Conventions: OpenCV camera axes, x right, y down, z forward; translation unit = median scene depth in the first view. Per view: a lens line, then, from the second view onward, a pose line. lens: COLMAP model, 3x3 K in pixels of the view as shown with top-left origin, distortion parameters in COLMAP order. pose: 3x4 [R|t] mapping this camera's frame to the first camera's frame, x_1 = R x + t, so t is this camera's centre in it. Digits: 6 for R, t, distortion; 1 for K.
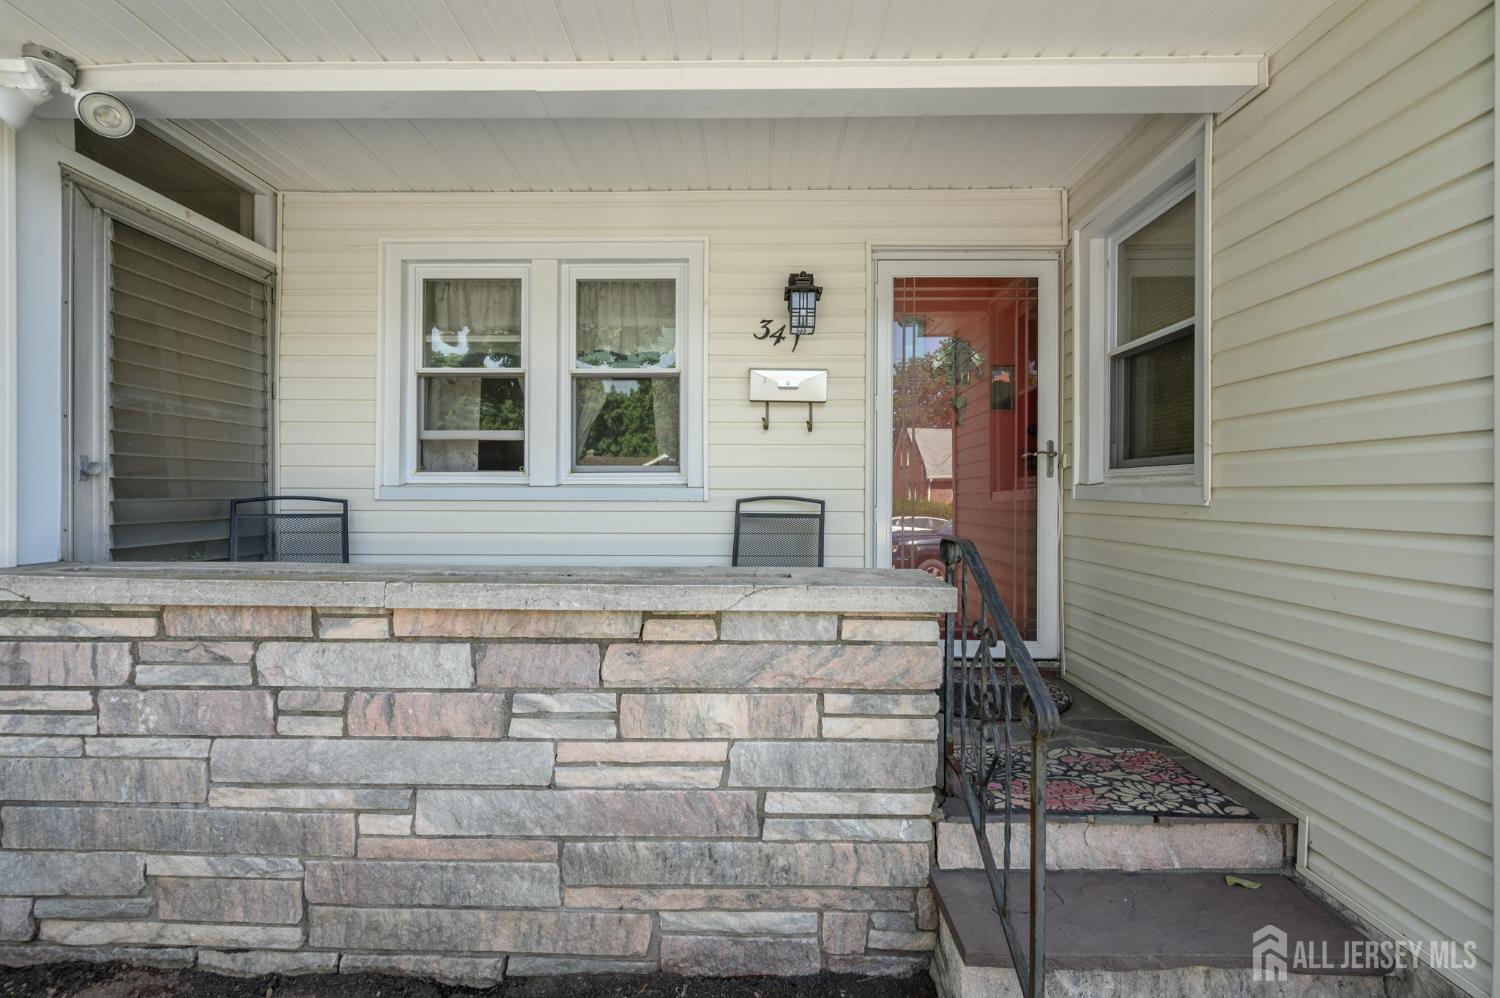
lens RADIAL K [[594.0, 0, 752.2], [0, 594.0, 500.7], [0, 0, 1]] dist [0.000096, -0.000233]
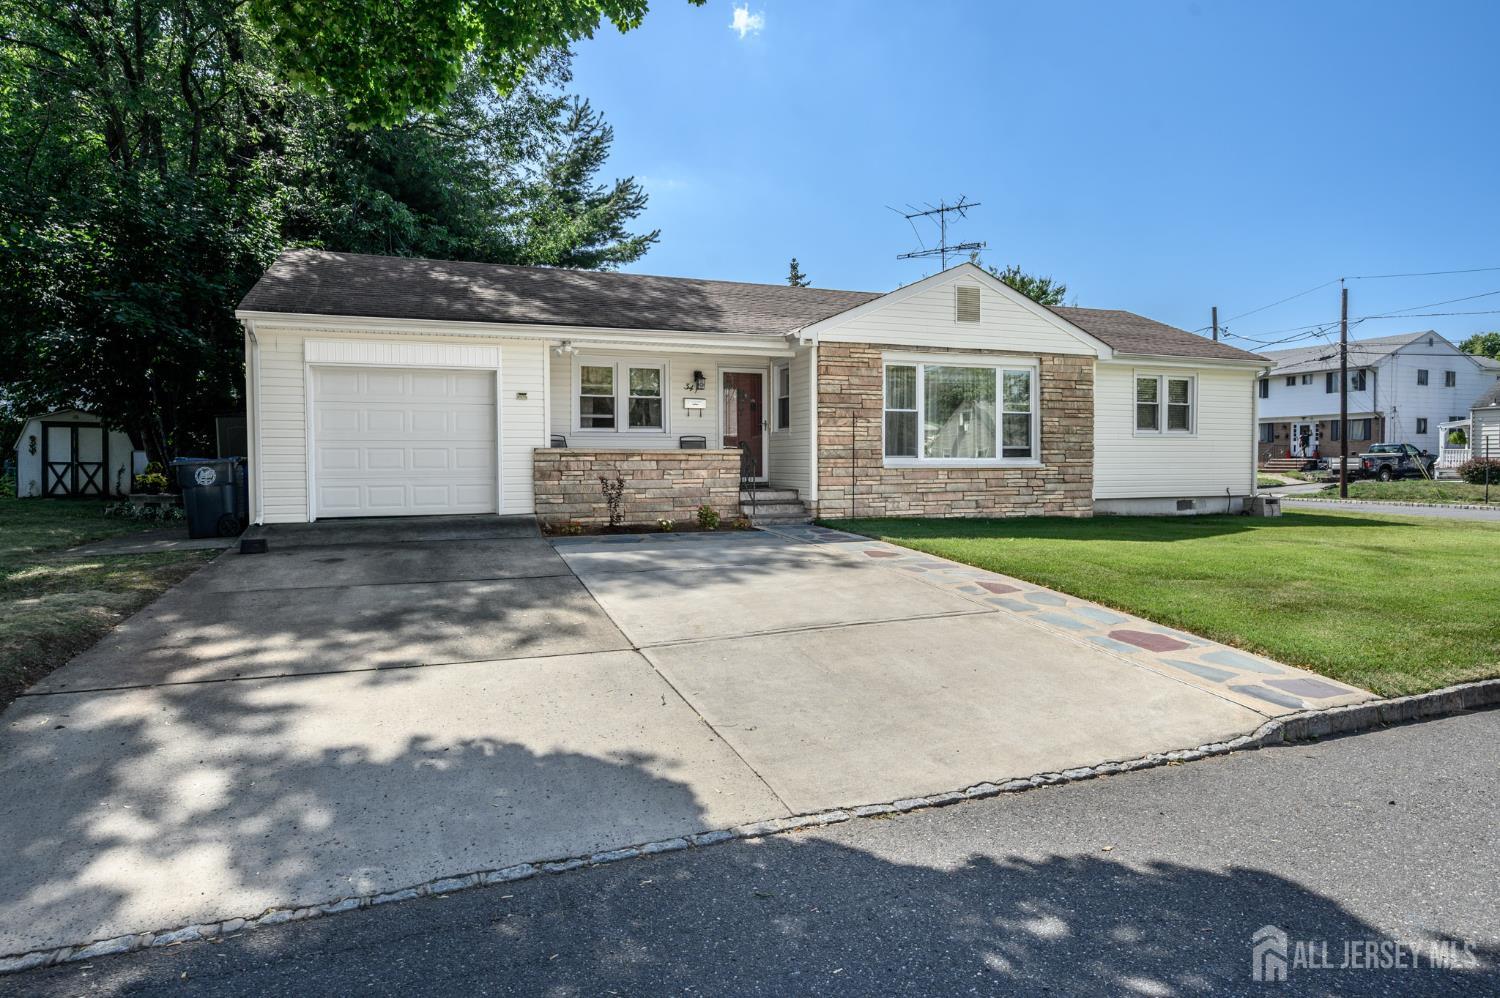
lens RADIAL K [[773.9, 0, 745.5], [0, 773.9, 492.7], [0, 0, 1]] dist [-0.006979, -0.000278]
pose [[0.935966, -0.021276, 0.351447, -1.420752], [0.009414, 0.999328, 0.035428, 0.188649], [-0.351965, -0.029851, 0.935537, -3.767501]]
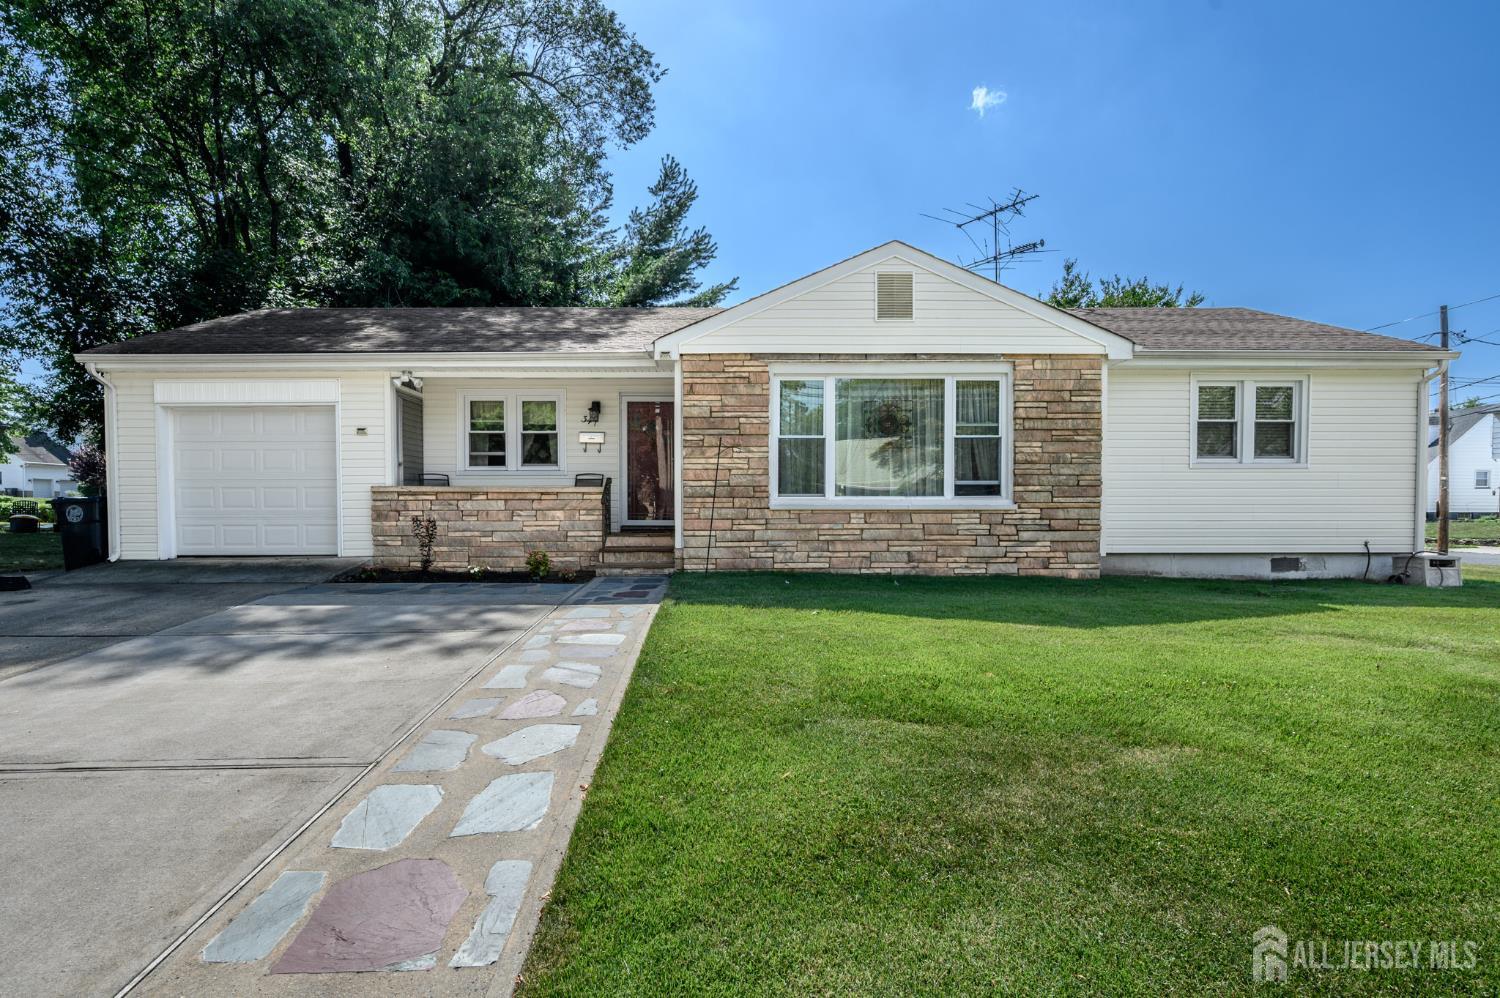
lens RADIAL K [[684.4, 0, 728.9], [0, 684.4, 530.4], [0, 0, 1]] dist [-0.003559, 0.000406]
pose [[0.999359, -0.006512, 0.035192, 0.731864], [0.005674, 0.999699, 0.023860, 0.237267], [-0.035337, -0.023645, 0.999096, -2.953870]]
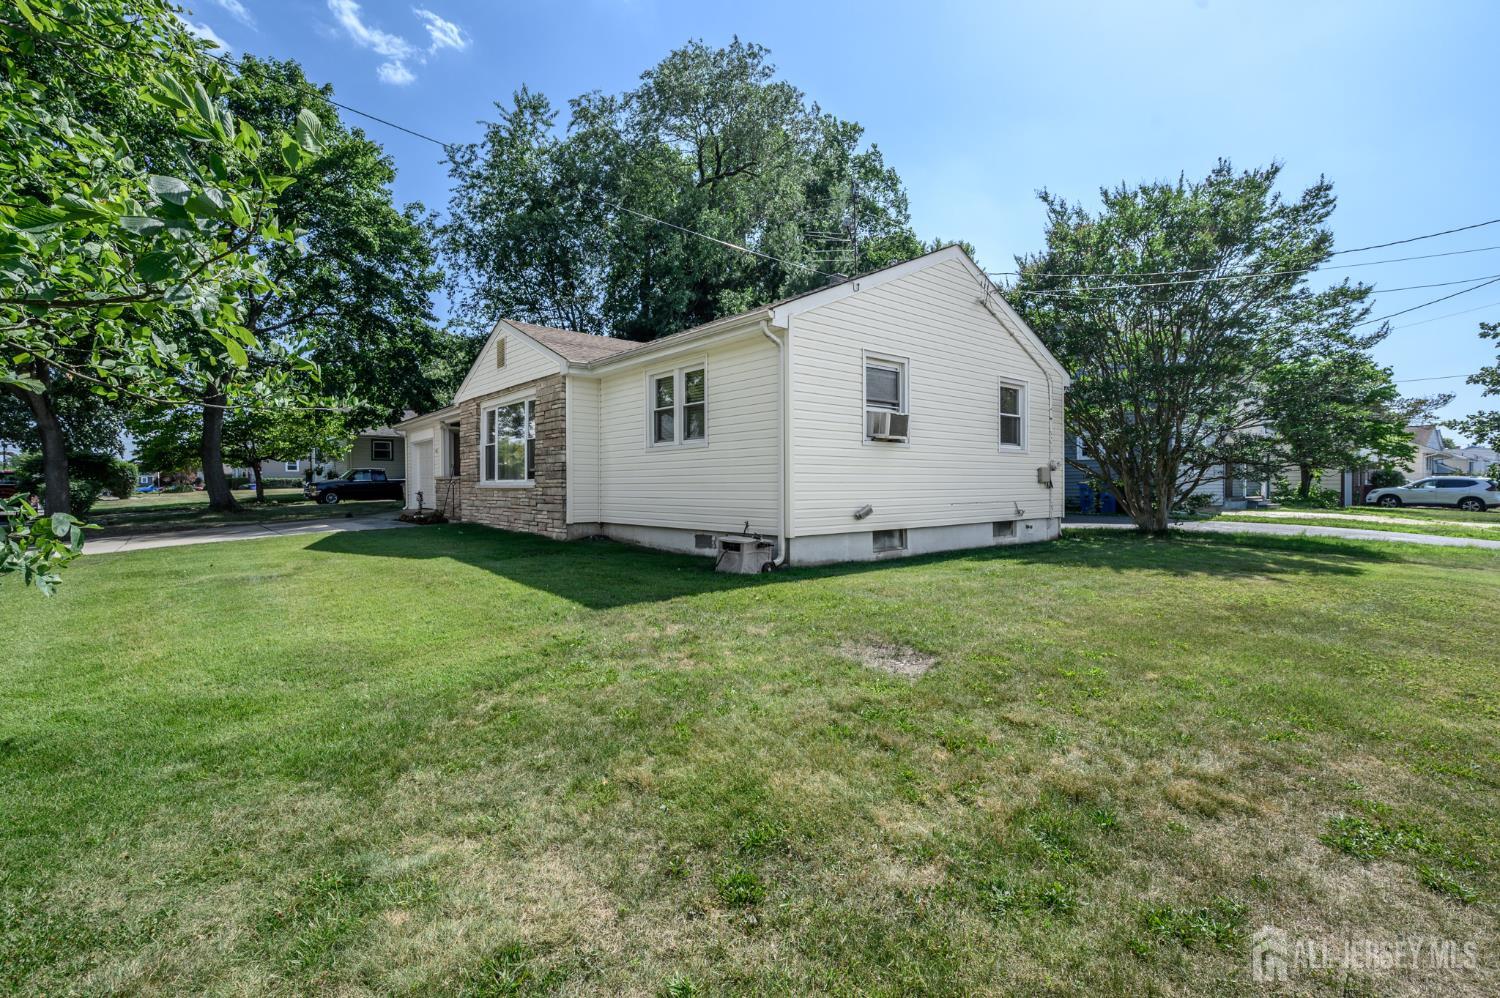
lens RADIAL K [[684.4, 0, 751.0], [0, 684.4, 493.1], [0, 0, 1]] dist [-0.003559, 0.000406]
pose [[0.646060, -0.003128, -0.763280, 6.967059], [0.004061, 0.999992, -0.000661, 0.267172], [0.763276, -0.002672, 0.646067, -1.583900]]
